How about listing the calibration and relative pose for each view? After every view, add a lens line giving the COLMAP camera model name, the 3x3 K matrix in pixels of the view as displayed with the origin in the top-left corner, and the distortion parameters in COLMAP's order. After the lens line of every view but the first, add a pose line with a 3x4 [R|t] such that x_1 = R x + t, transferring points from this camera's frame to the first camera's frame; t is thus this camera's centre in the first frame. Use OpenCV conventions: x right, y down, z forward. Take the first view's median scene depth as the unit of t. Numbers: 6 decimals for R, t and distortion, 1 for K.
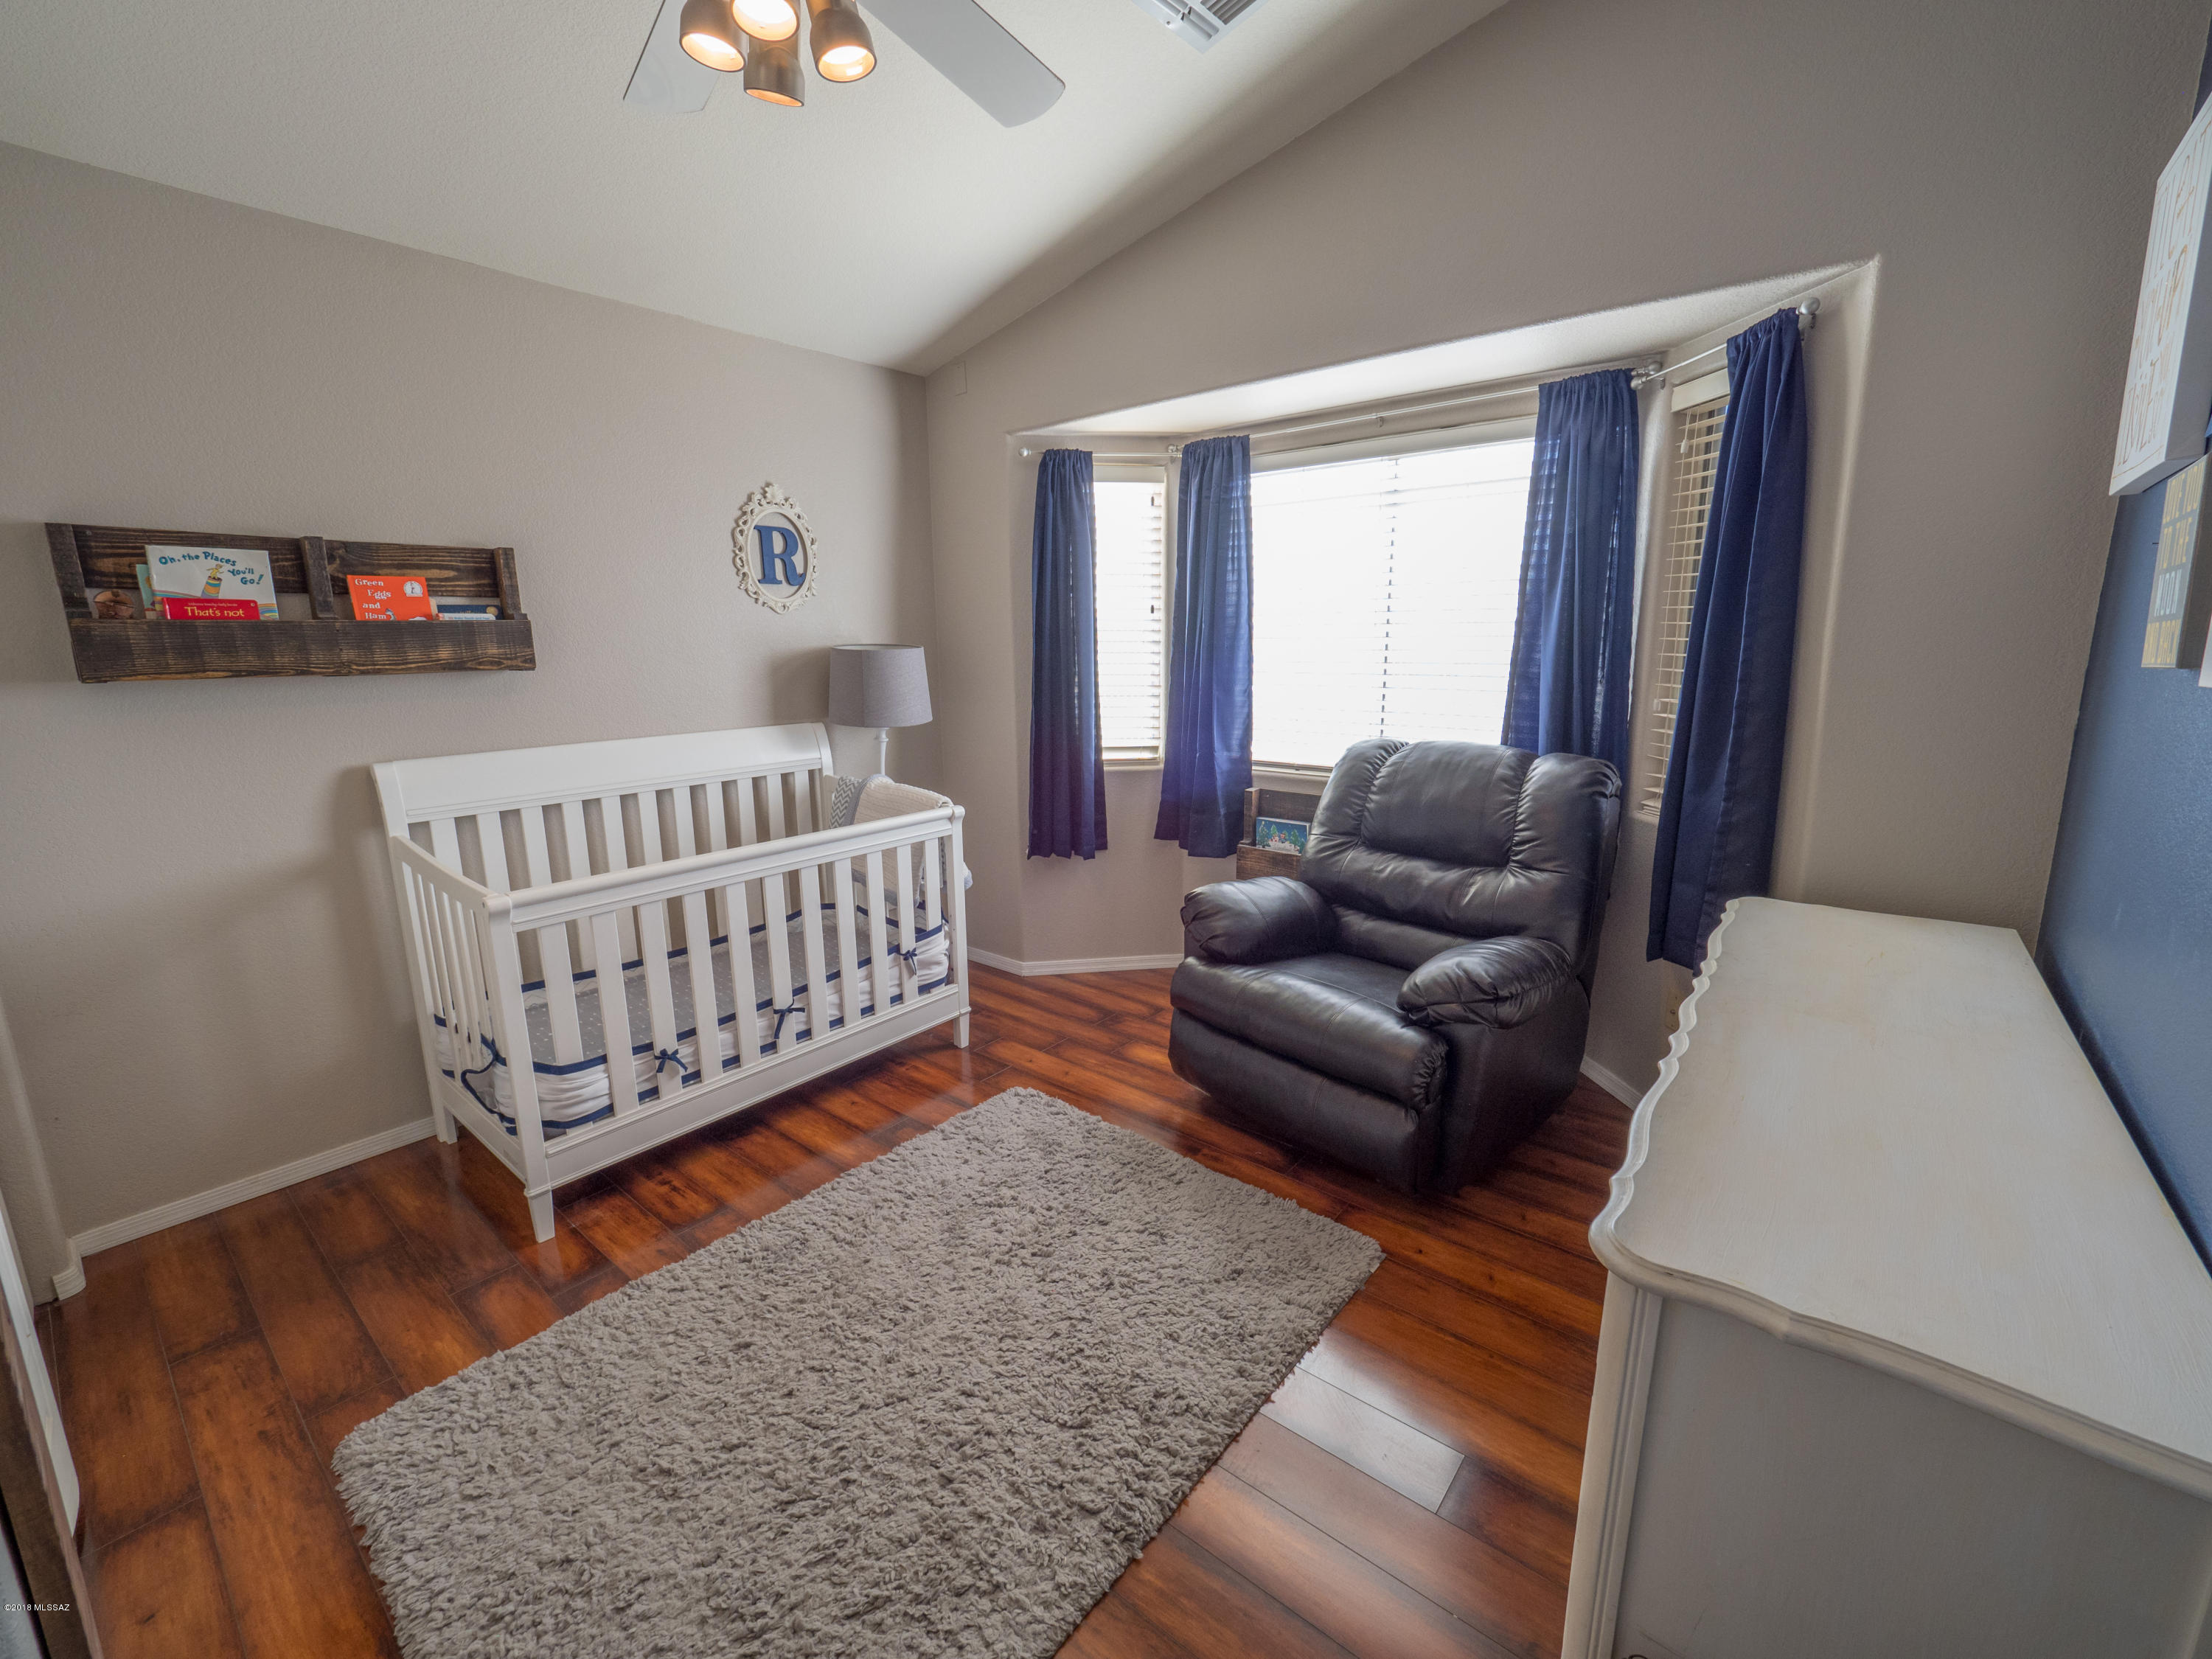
lens RADIAL K [[926.8, 0, 1109.3], [0, 926.8, 824.6], [0, 0, 1]] dist [-0.004334, -0.000940]
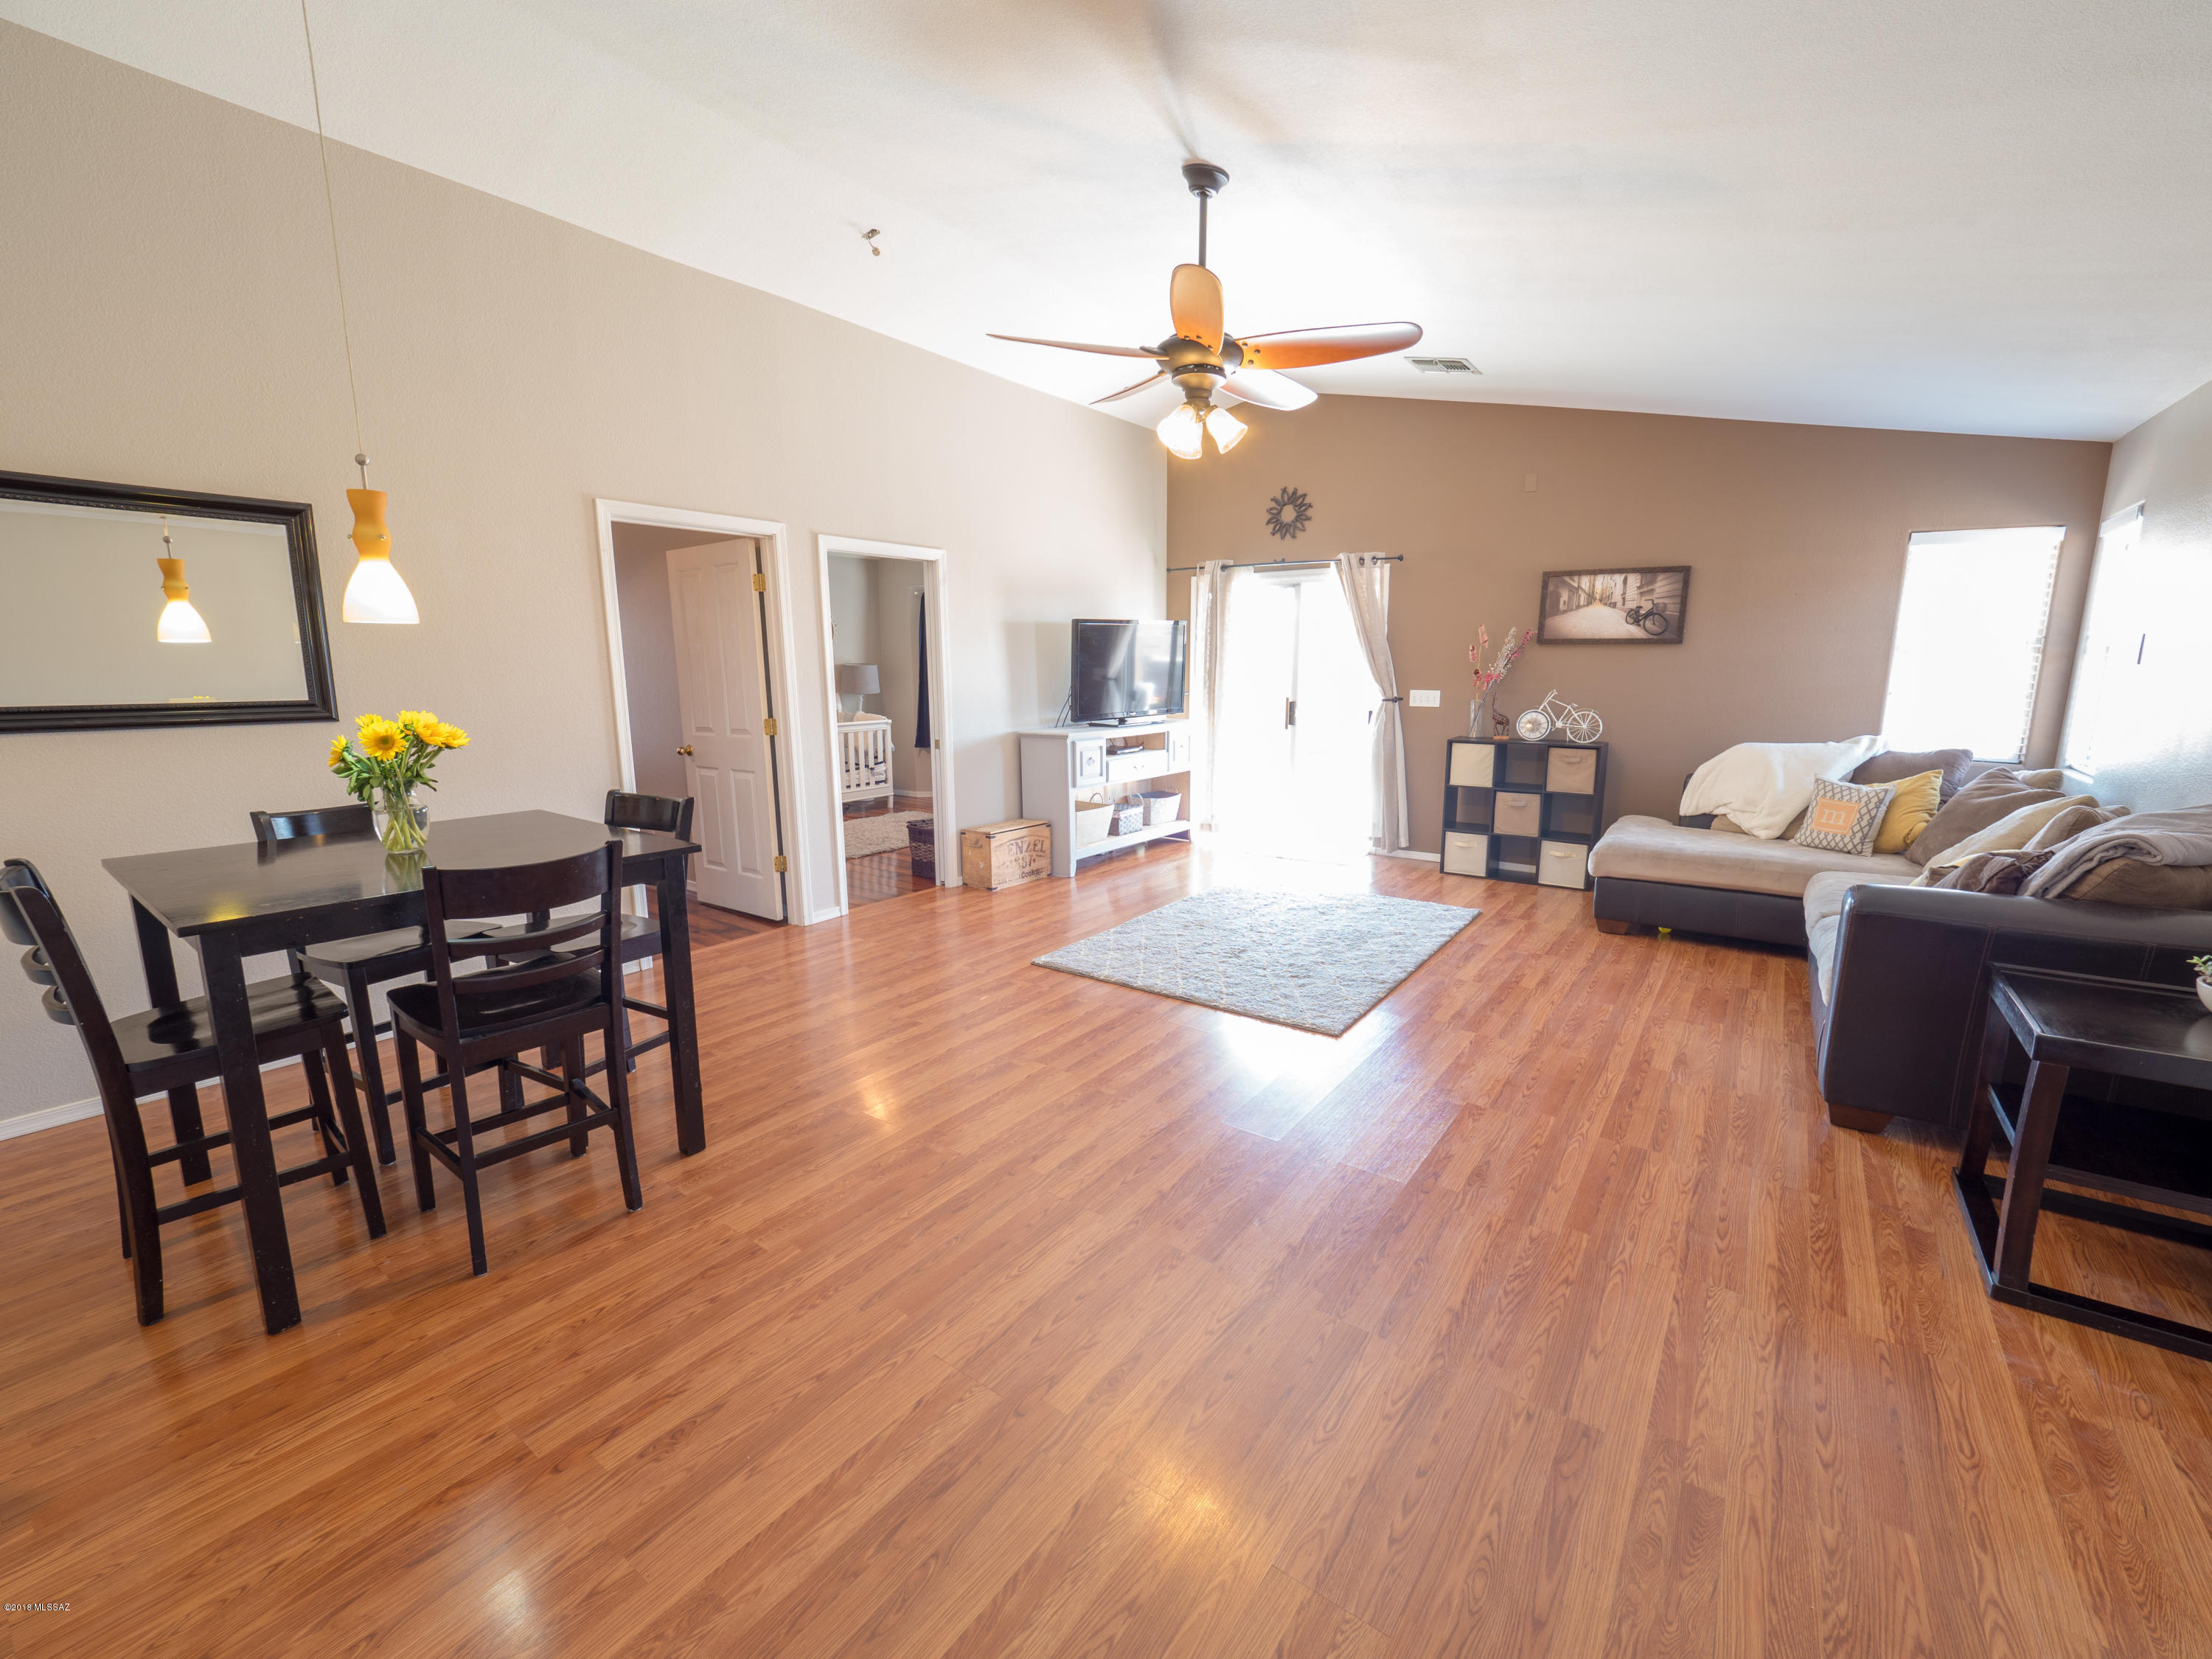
lens RADIAL K [[941.0, 0, 1107.4], [0, 941.0, 821.6], [0, 0, 1]] dist [0.017292, -0.000367]
pose [[0.998019, -0.002514, 0.062870, 0.345431], [0.004467, 0.999511, -0.030941, 0.409548], [-0.062761, 0.031160, 0.997542, -2.048122]]
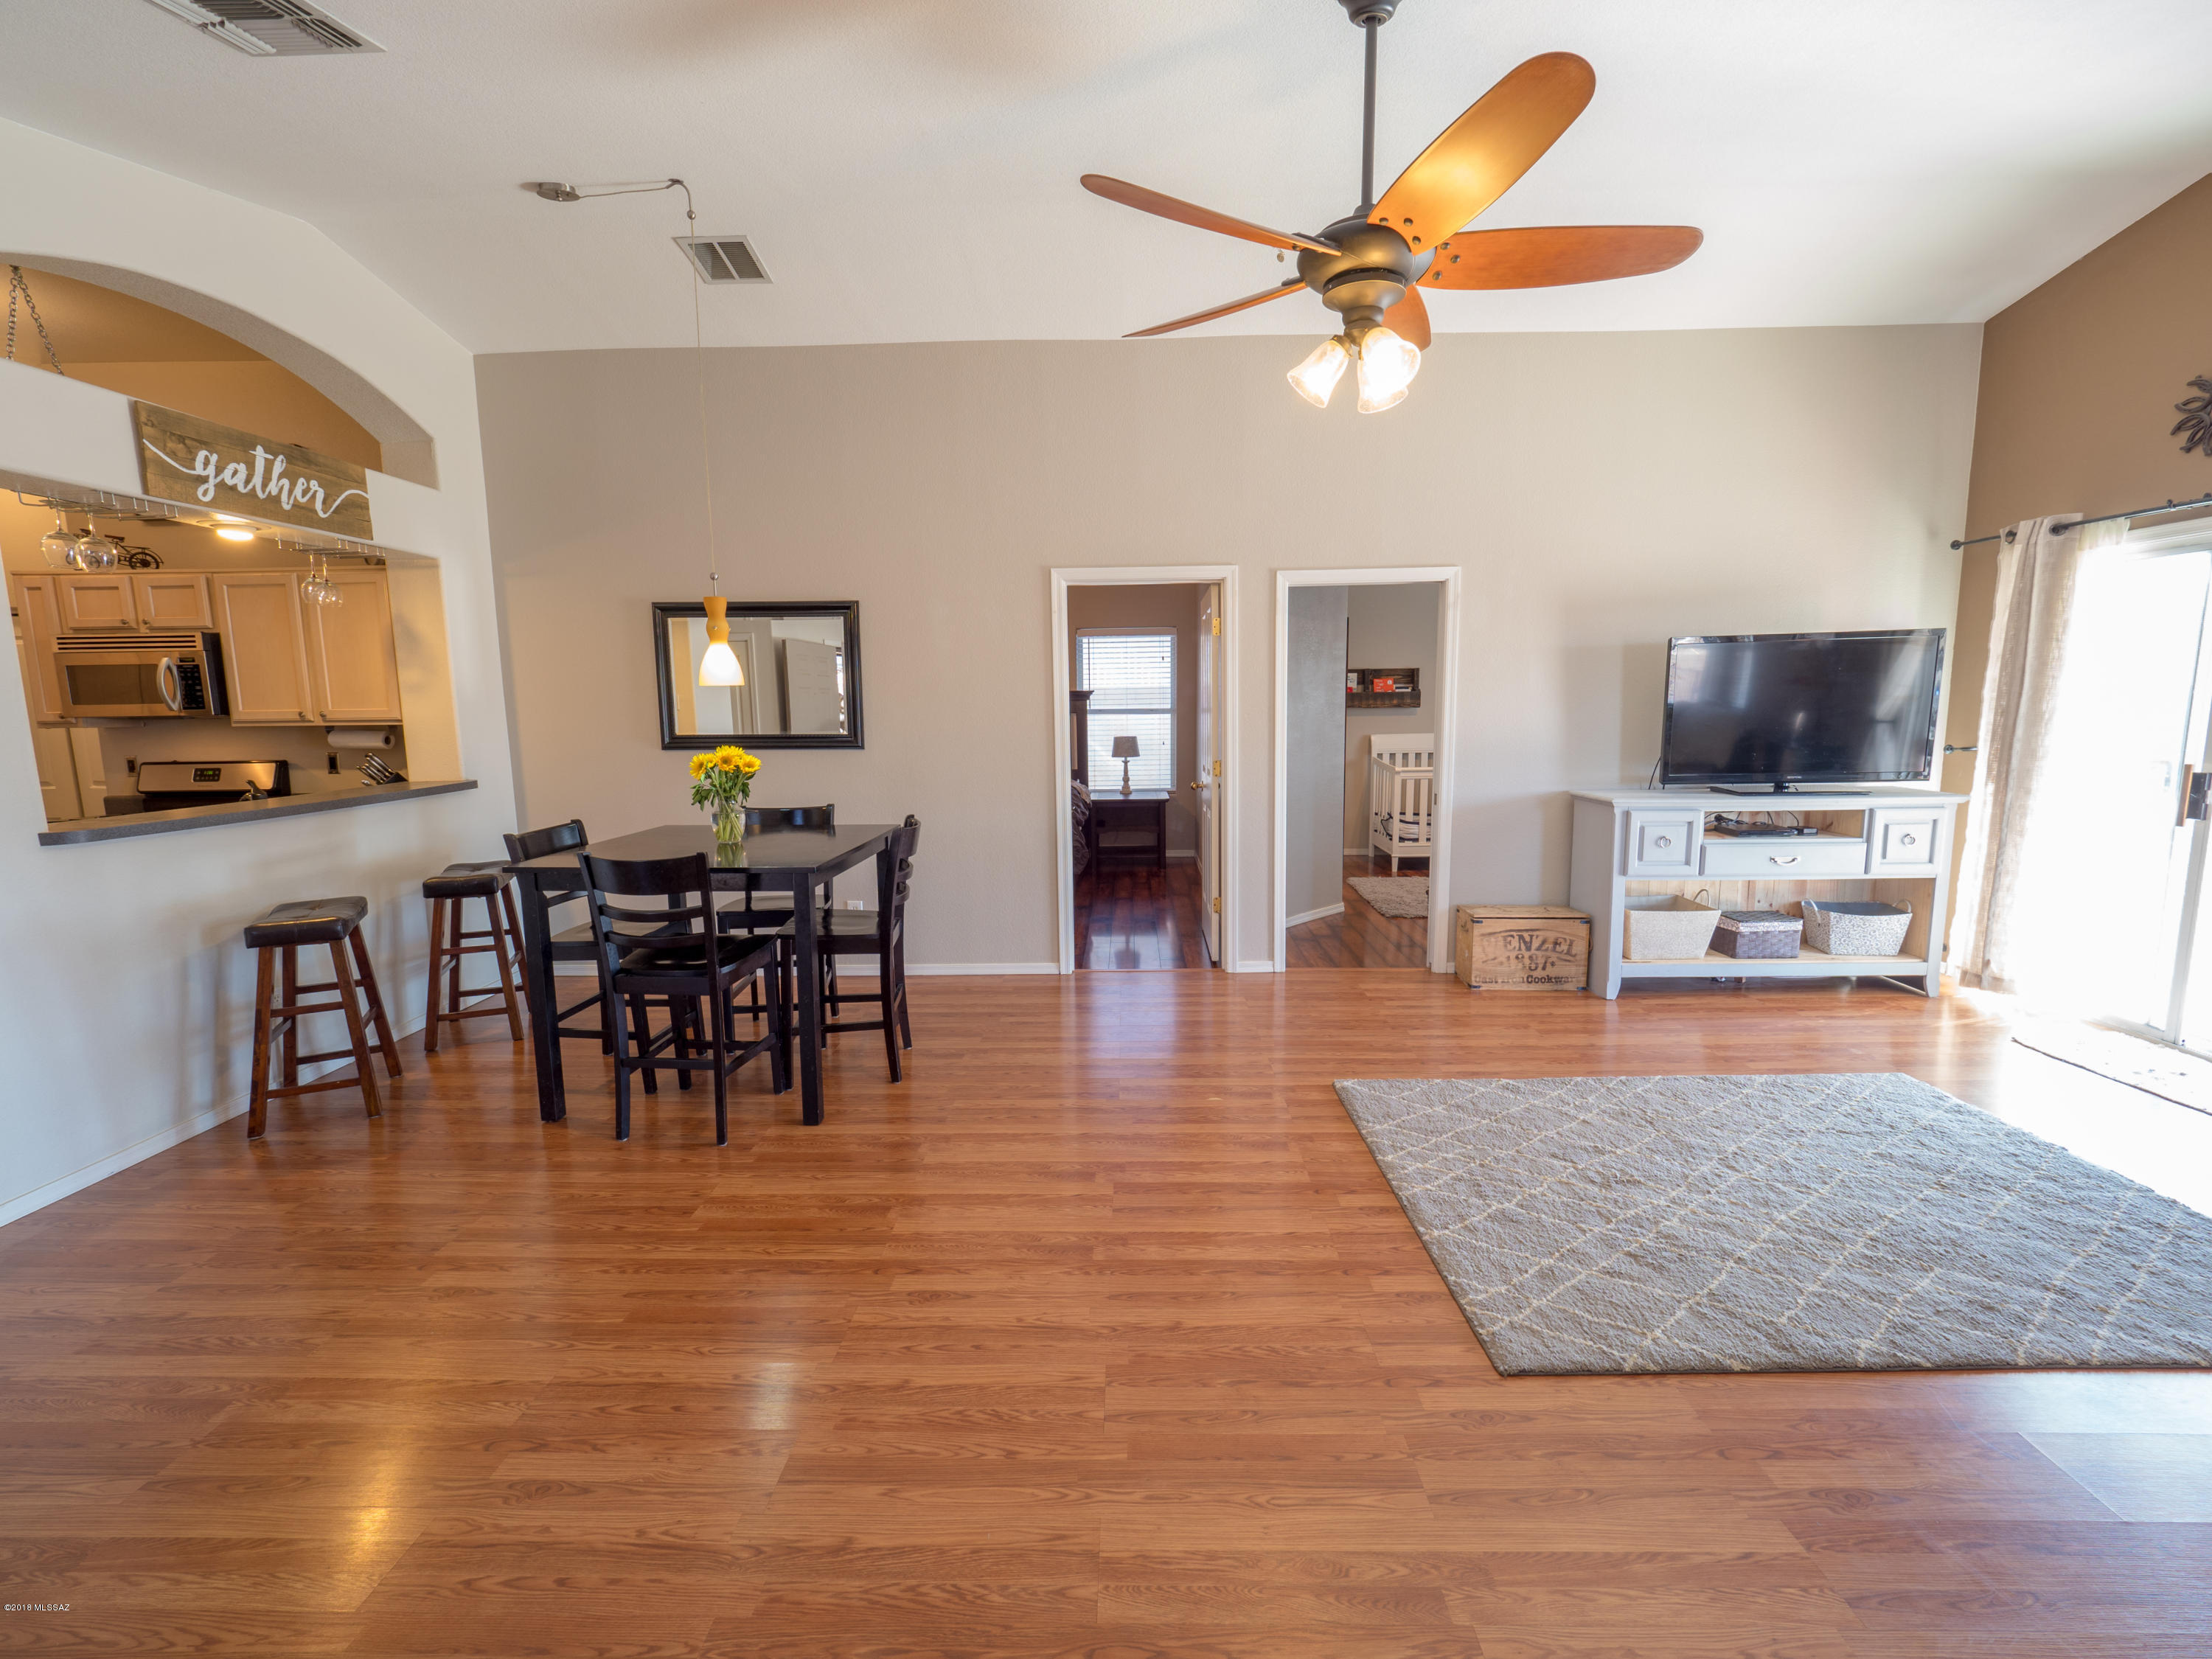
lens RADIAL K [[926.8, 0, 1109.3], [0, 926.8, 824.6], [0, 0, 1]] dist [-0.004334, -0.000940]
pose [[0.618406, 0.106912, -0.778552, 1.050380], [-0.147829, 0.988842, 0.018368, 0.279494], [0.771829, 0.103734, 0.627311, -1.501213]]
